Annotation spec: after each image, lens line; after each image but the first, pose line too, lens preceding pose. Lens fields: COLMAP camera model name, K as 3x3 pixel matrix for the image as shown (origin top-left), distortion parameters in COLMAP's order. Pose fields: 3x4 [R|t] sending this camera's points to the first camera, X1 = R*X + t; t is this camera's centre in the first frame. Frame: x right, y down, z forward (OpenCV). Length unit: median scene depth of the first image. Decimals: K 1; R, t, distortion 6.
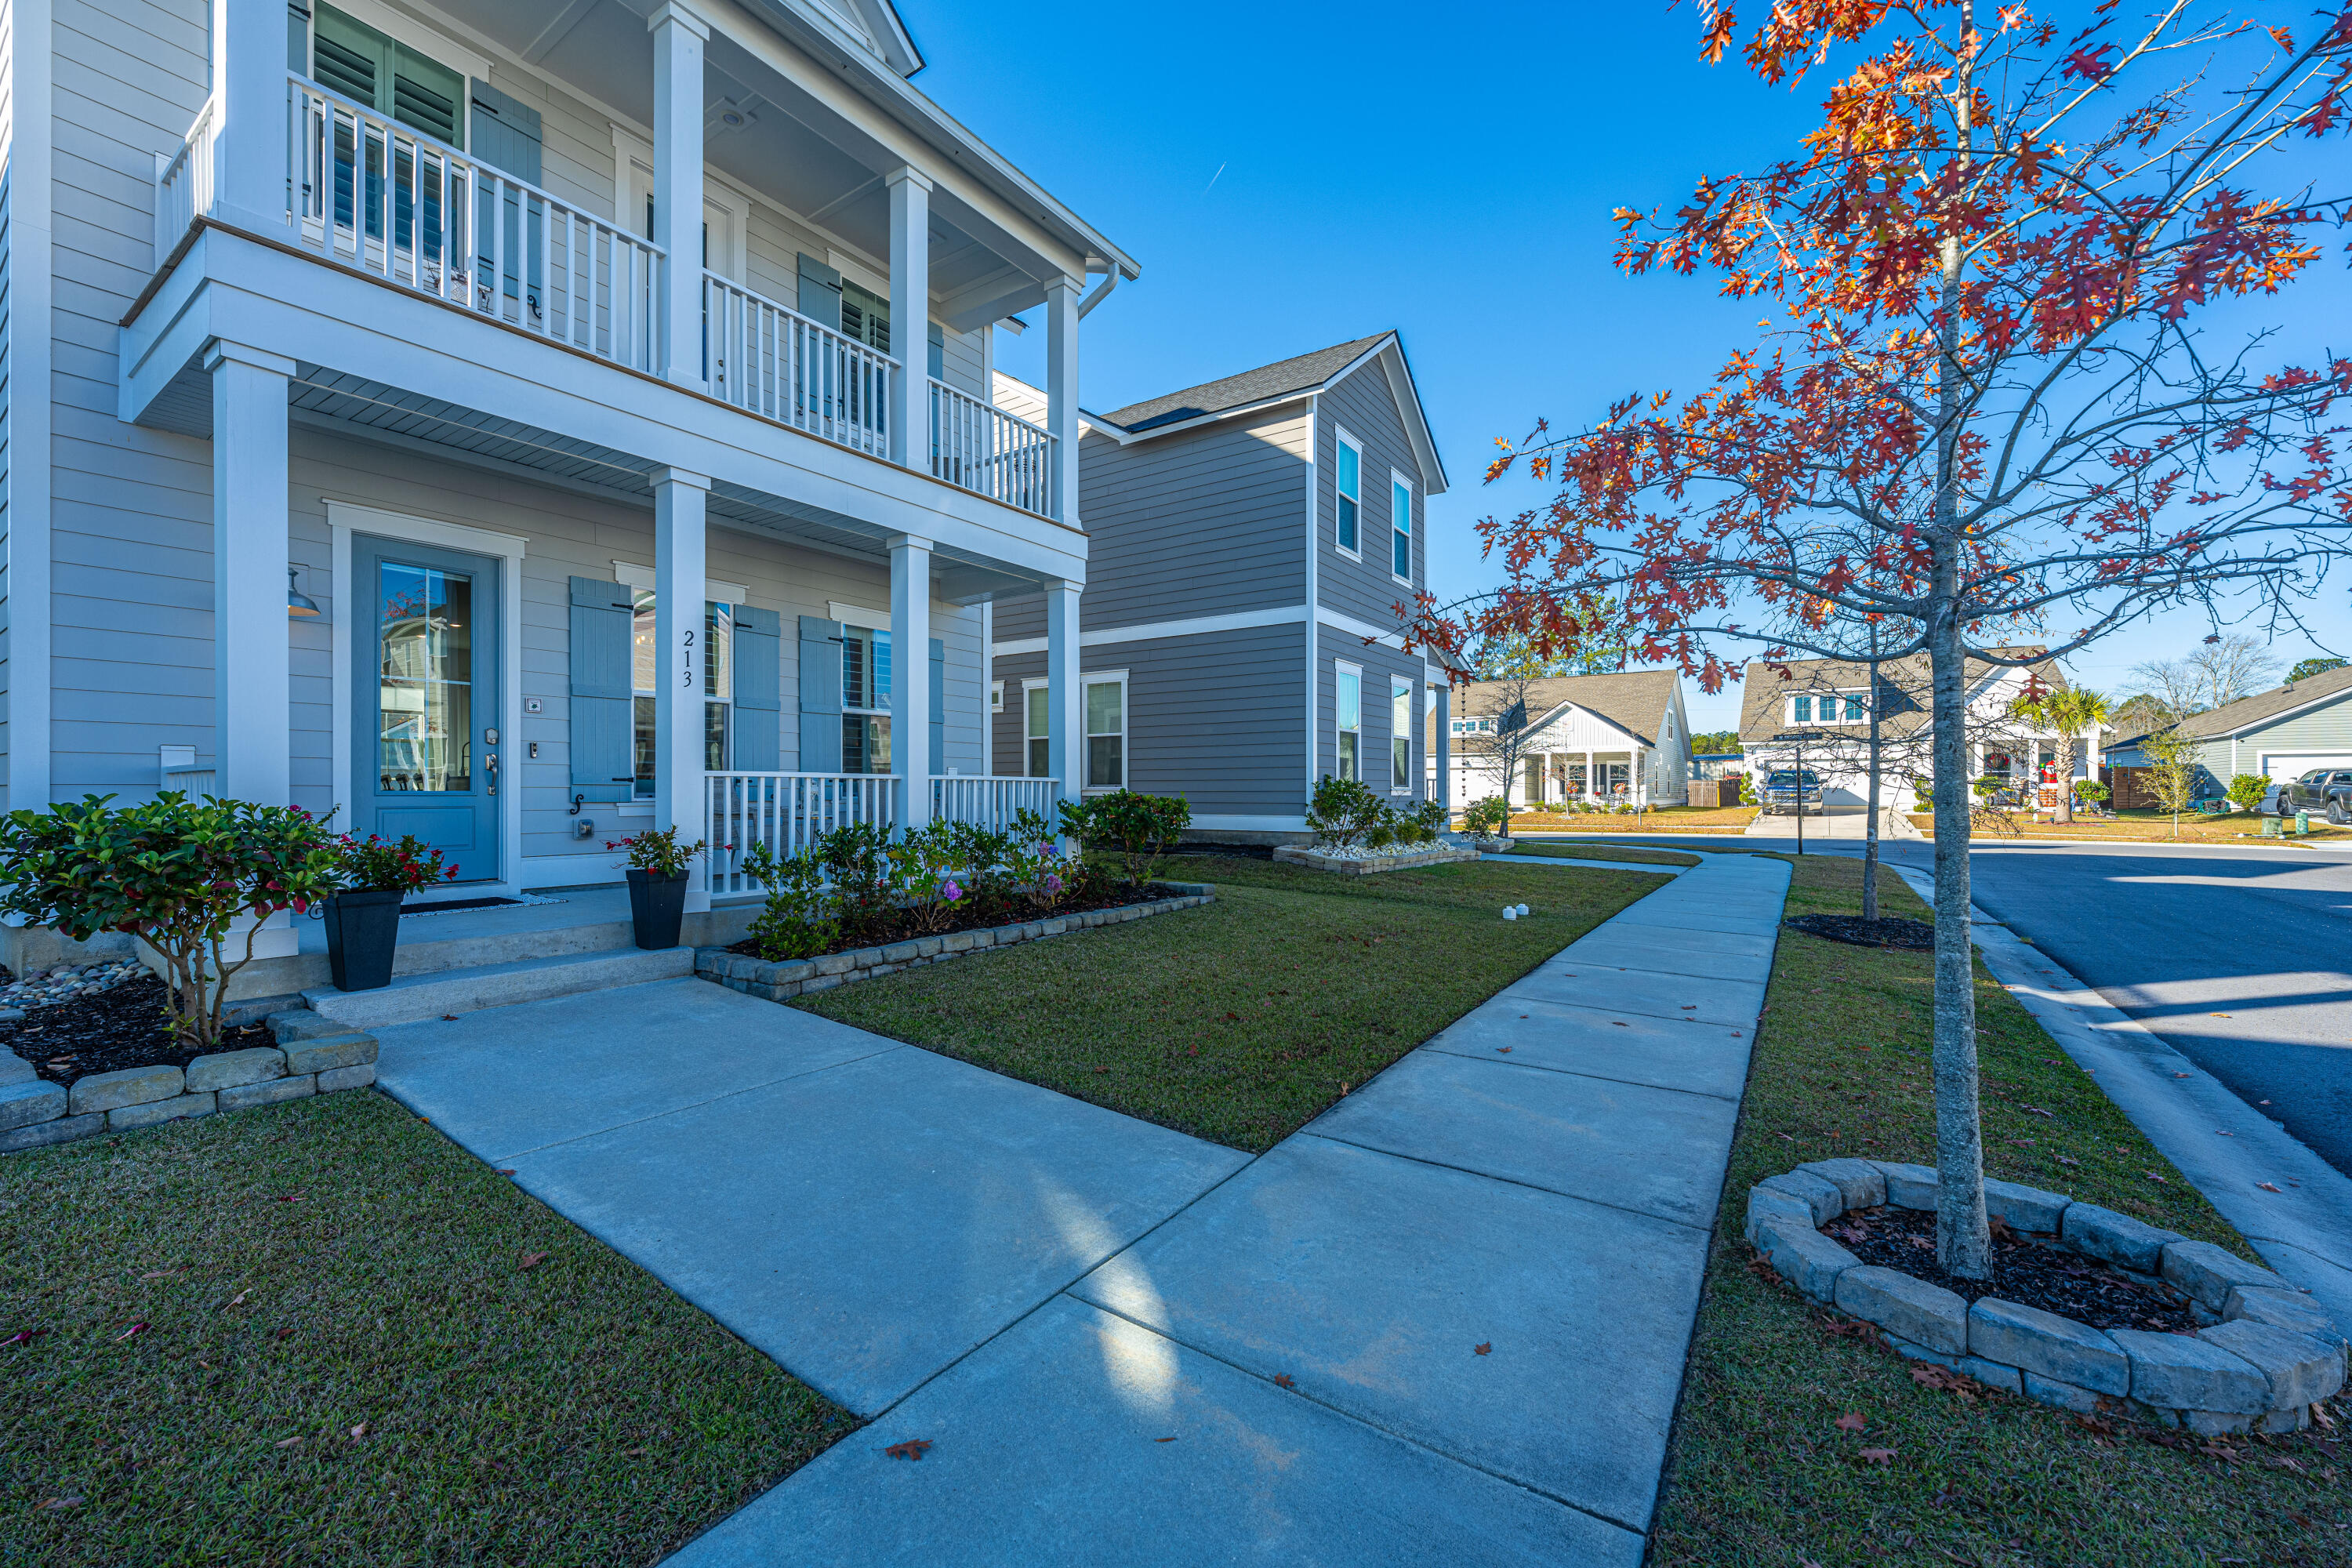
lens RADIAL K [[941.5, 0, 1179.2], [0, 941.5, 780.6], [0, 0, 1]] dist [0.000426, -0.000332]
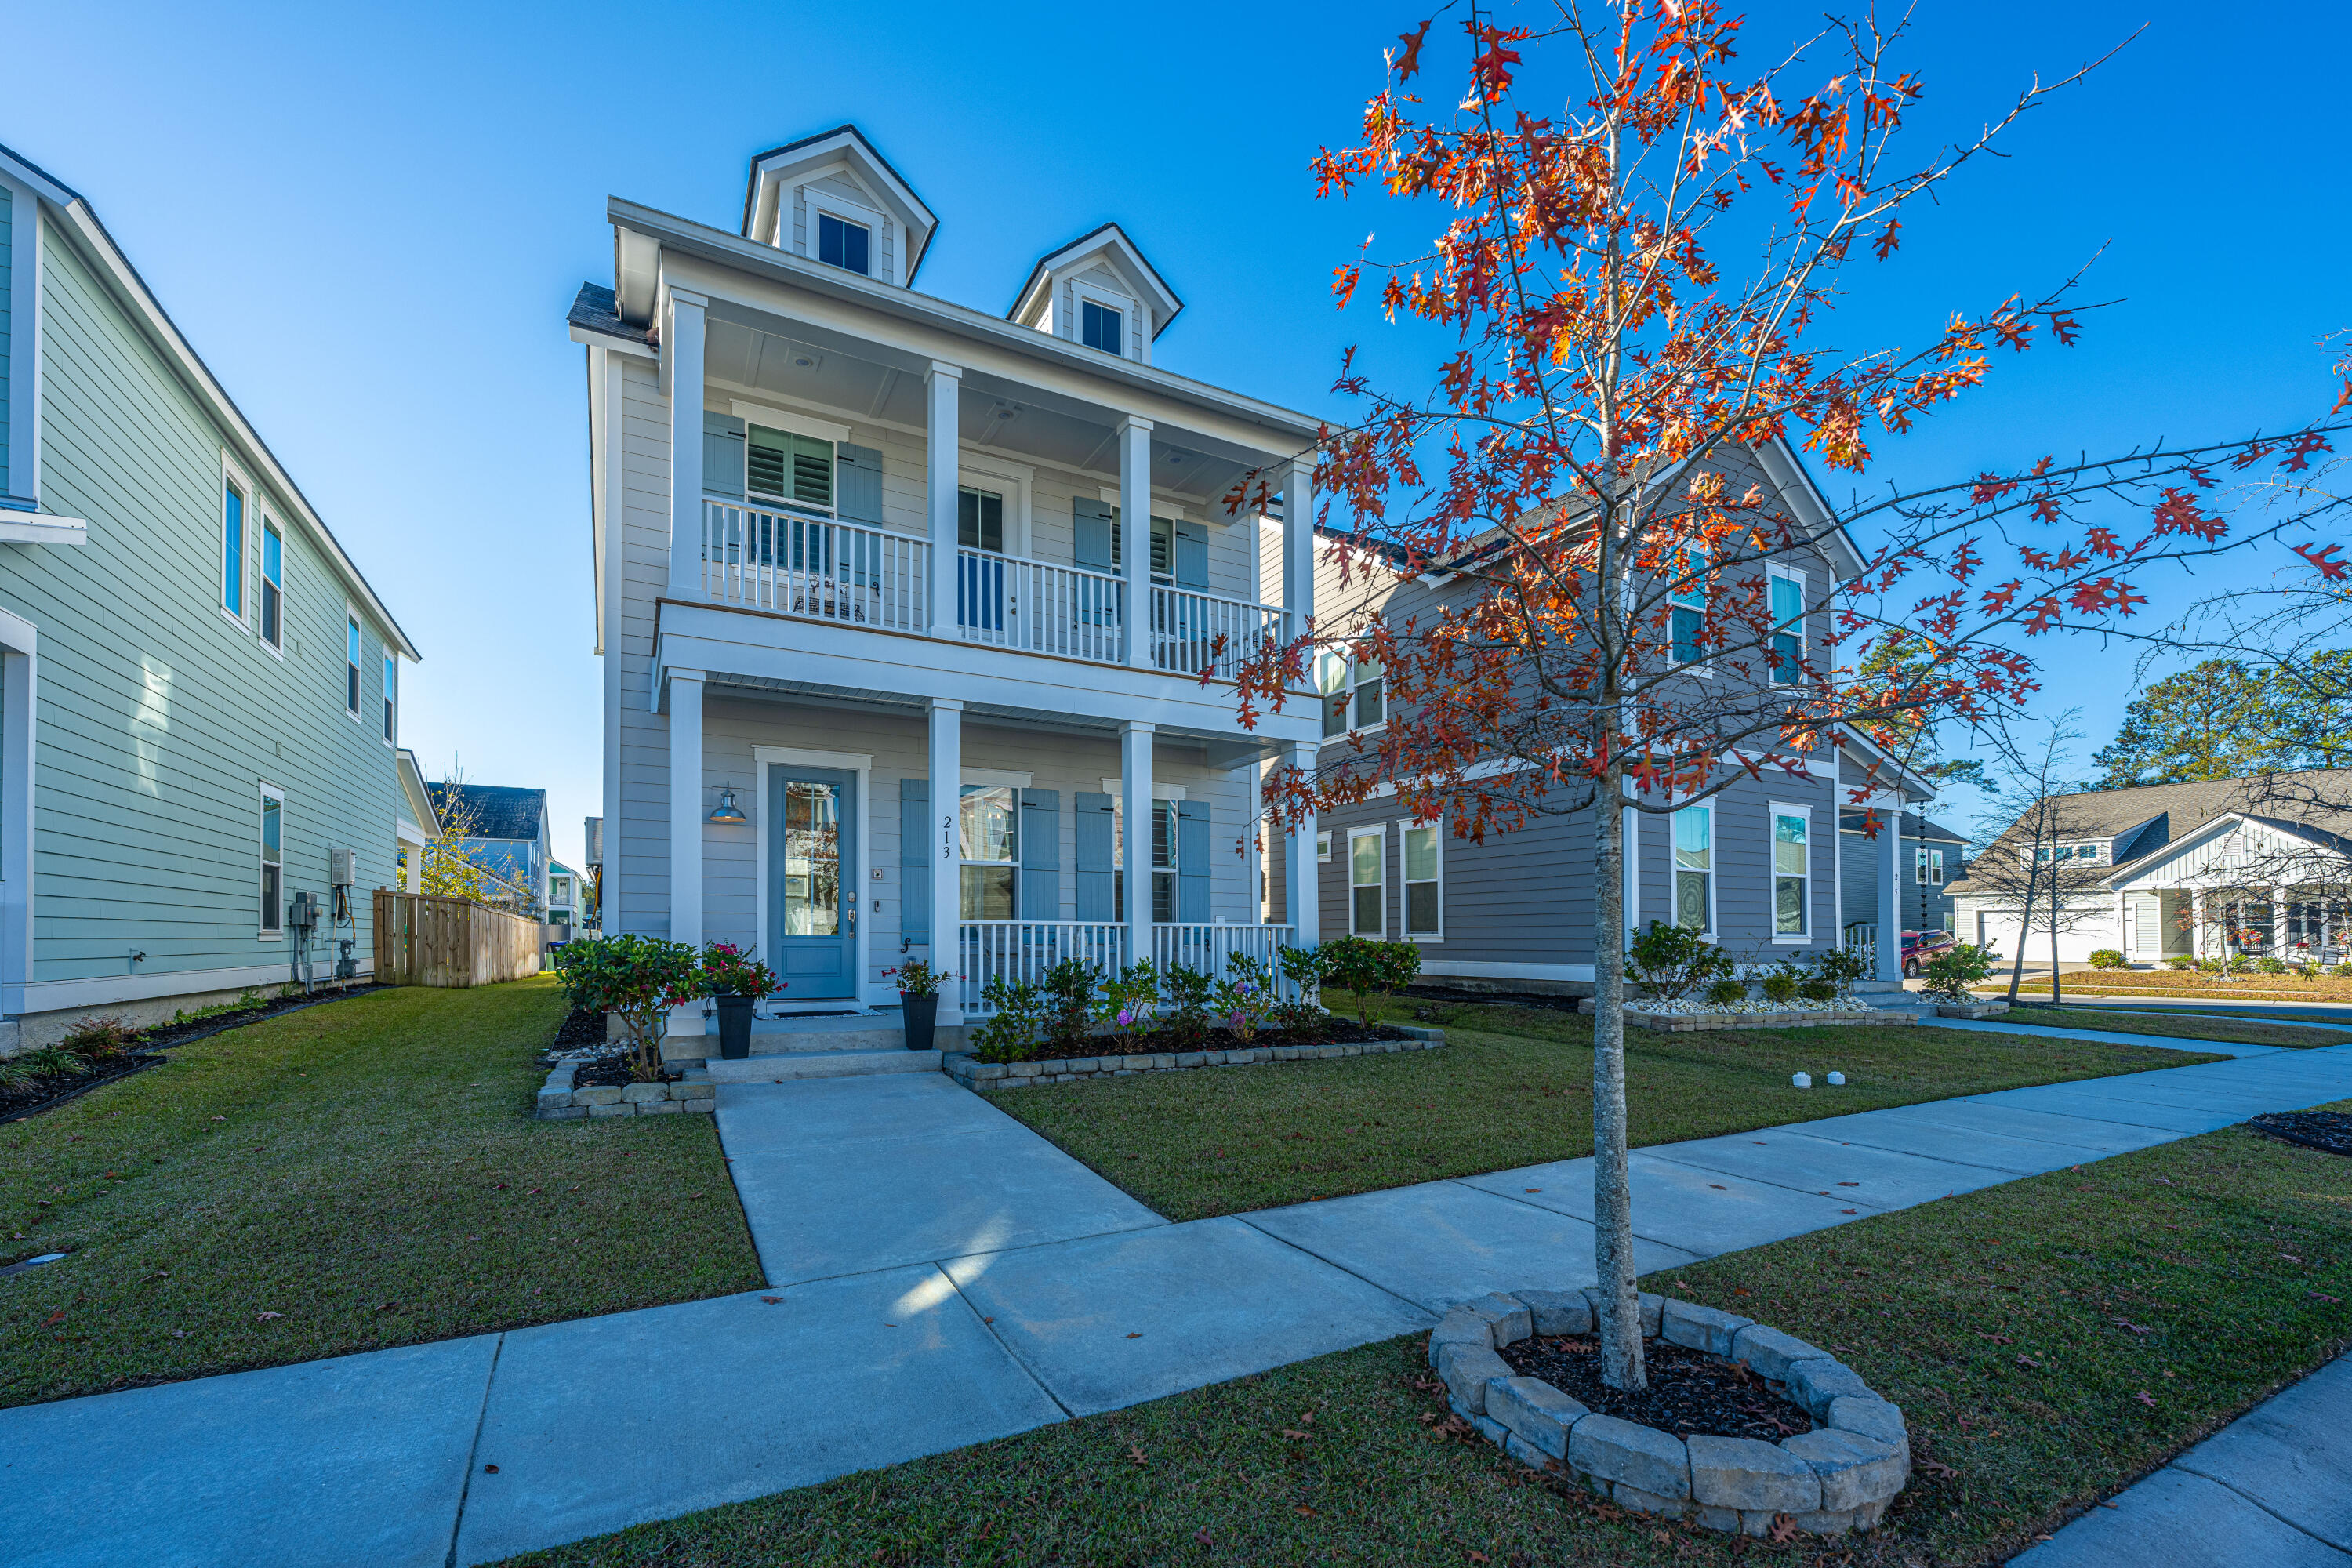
lens RADIAL K [[964.4, 0, 1149.7], [0, 964.4, 918.4], [0, 0, 1]] dist [-0.001880, 0.000628]
pose [[0.888504, -0.006926, -0.458817, 0.365260], [0.002140, 0.999938, -0.010950, 0.002493], [0.458864, 0.008747, 0.888463, -0.092355]]
